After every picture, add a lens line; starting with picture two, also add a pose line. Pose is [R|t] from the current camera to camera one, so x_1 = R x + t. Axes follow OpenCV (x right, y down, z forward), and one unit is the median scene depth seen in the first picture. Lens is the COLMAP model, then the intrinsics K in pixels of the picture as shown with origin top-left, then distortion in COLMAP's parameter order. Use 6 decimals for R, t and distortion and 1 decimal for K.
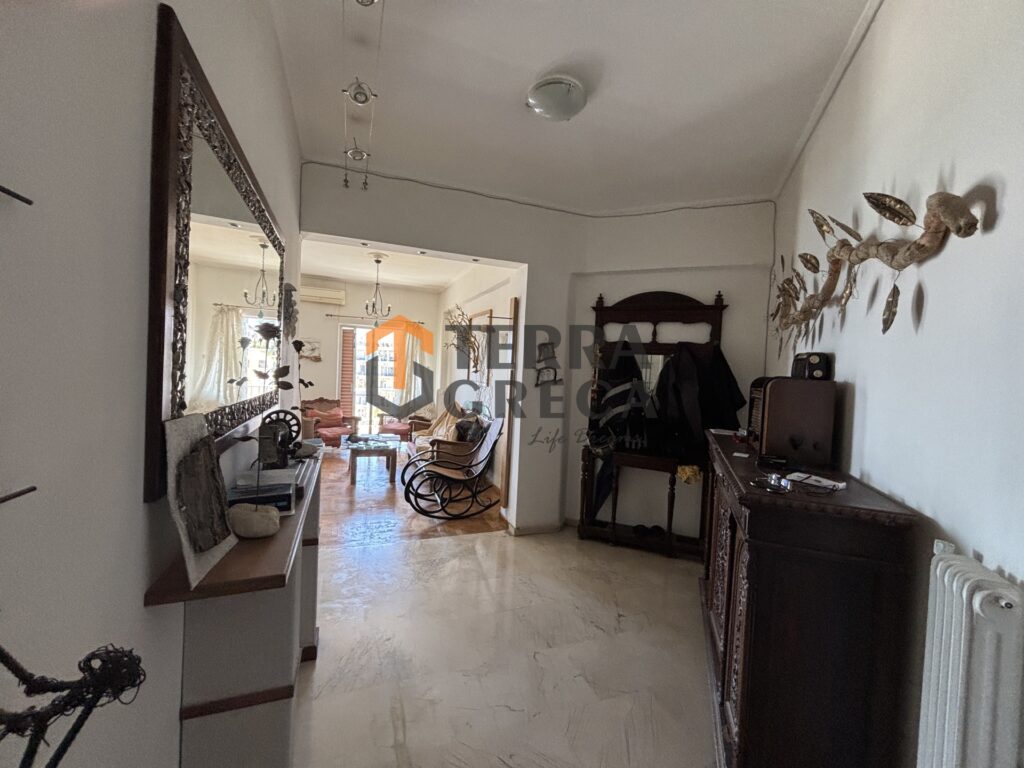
lens RADIAL K [[415.0, 0, 514.3], [0, 415.0, 381.8], [0, 0, 1]] dist [-0.002177, 0.001344]
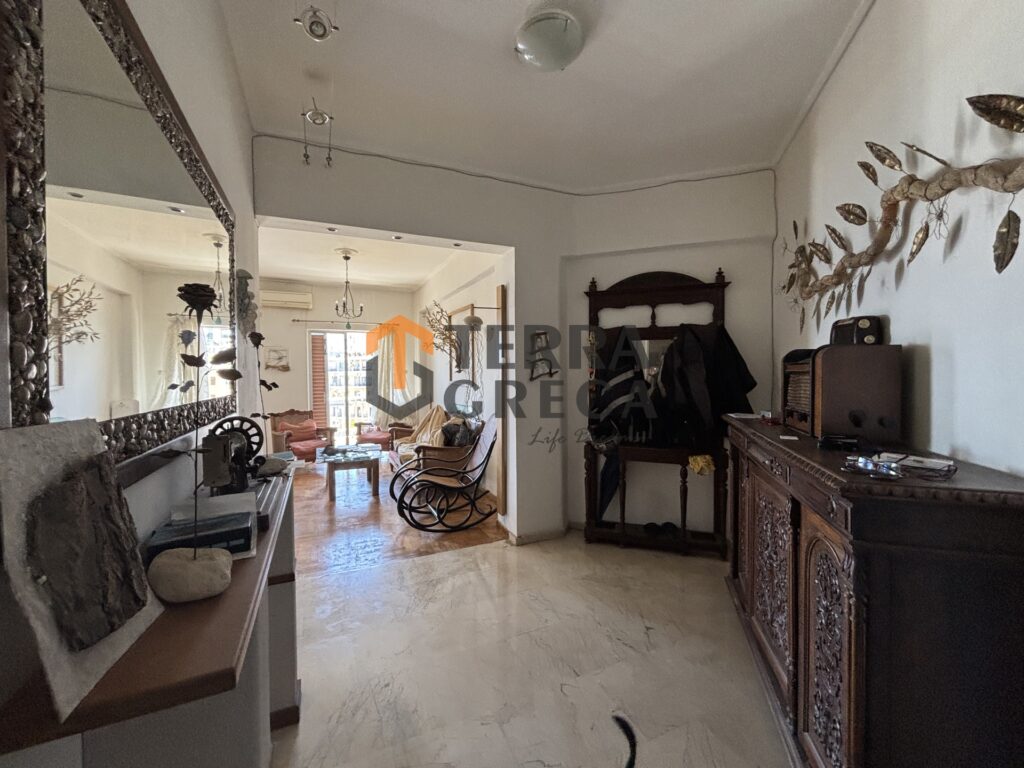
lens RADIAL K [[415.0, 0, 514.5], [0, 415.0, 381.5], [0, 0, 1]] dist [-0.002177, 0.001344]
pose [[0.996784, -0.055882, 0.057432, -0.042315], [0.056242, 0.998406, -0.004663, 0.018463], [-0.057080, 0.007879, 0.998339, 0.101000]]
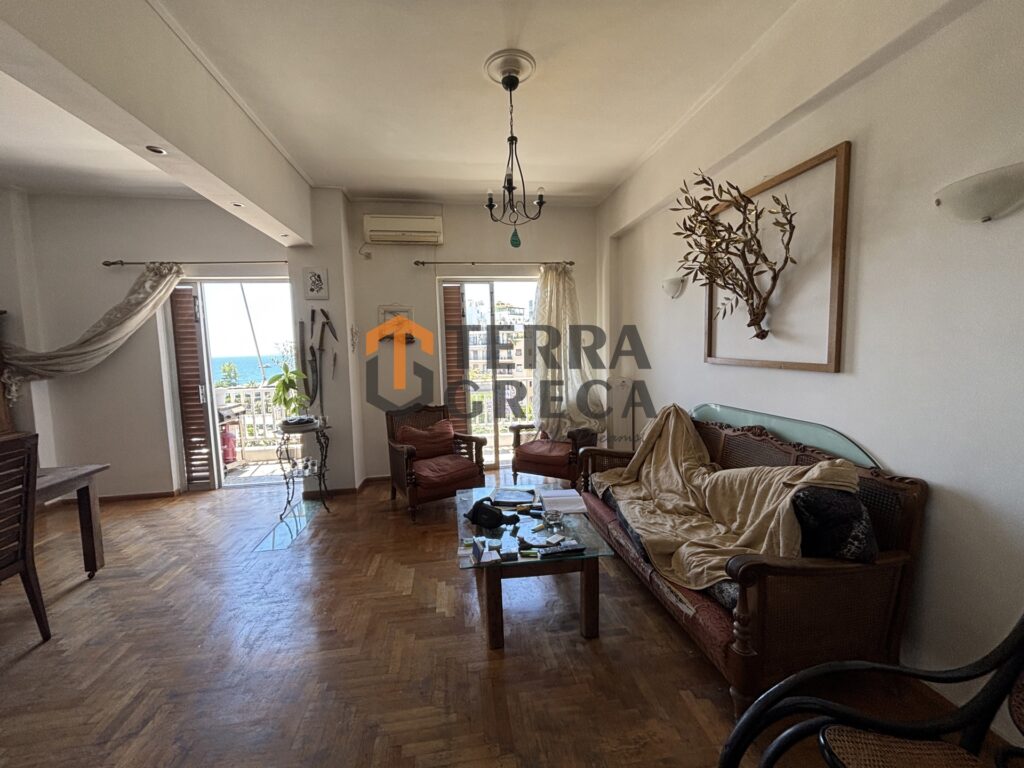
lens RADIAL K [[415.0, 0, 509.5], [0, 415.0, 383.0], [0, 0, 1]] dist [-0.002177, 0.001344]
pose [[0.968212, -0.049558, -0.245172, -0.424026], [0.063686, 0.996715, 0.050033, -0.025604], [0.241887, -0.064056, 0.968188, 1.017046]]
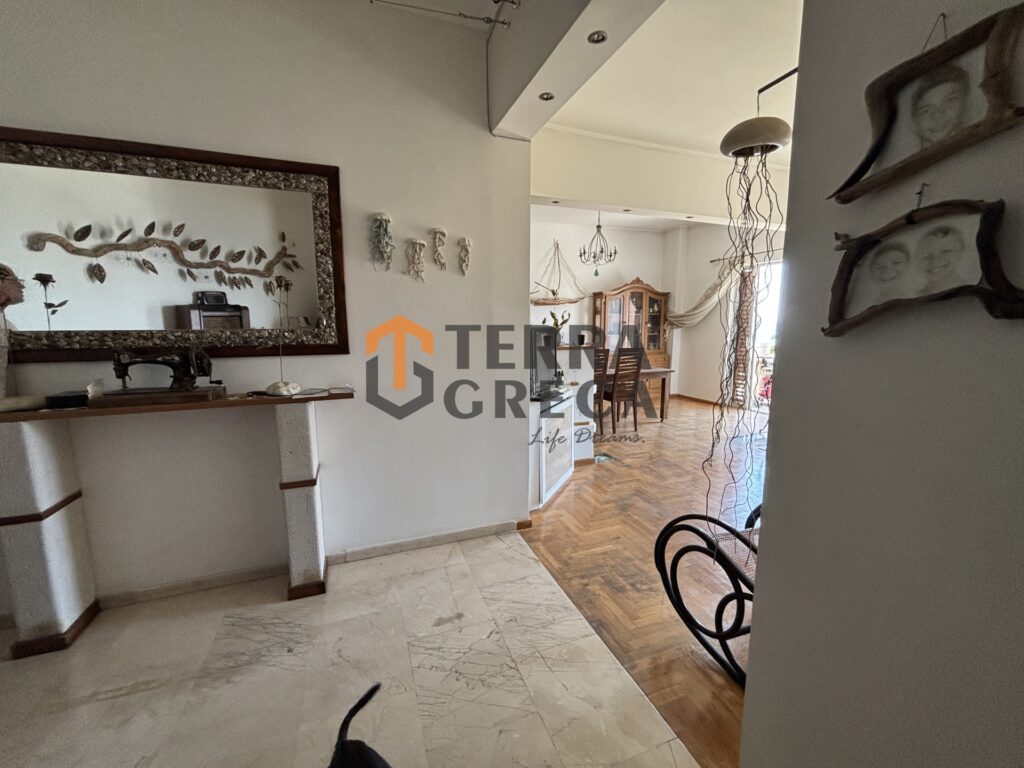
lens RADIAL K [[415.0, 0, 512.1], [0, 415.0, 383.1], [0, 0, 1]] dist [-0.002177, 0.001344]
pose [[-0.025046, 0.105149, -0.994141, 0.288722], [-0.021116, 0.994175, 0.105685, 0.016328], [0.999463, 0.023639, -0.022680, 0.995800]]
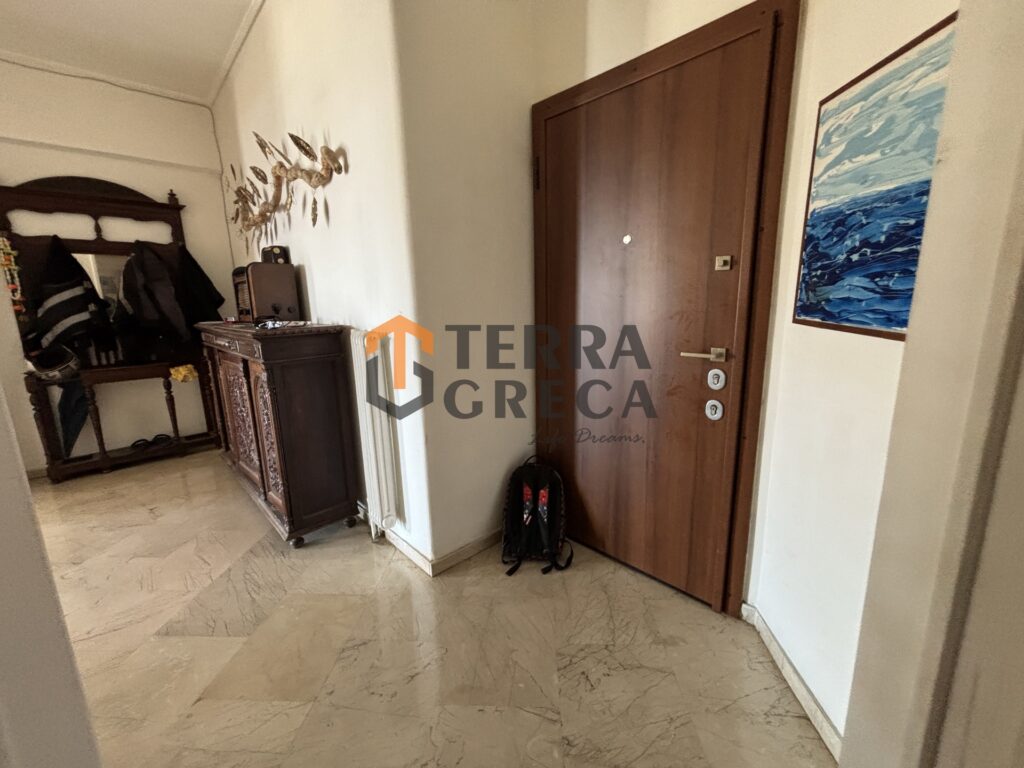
lens RADIAL K [[415.0, 0, 505.3], [0, 415.0, 381.5], [0, 0, 1]] dist [-0.002177, 0.001344]
pose [[0.419560, -0.234798, 0.876835, -0.168032], [0.070528, 0.971479, 0.226394, 0.067285], [-0.904983, -0.033145, 0.424154, -0.181734]]
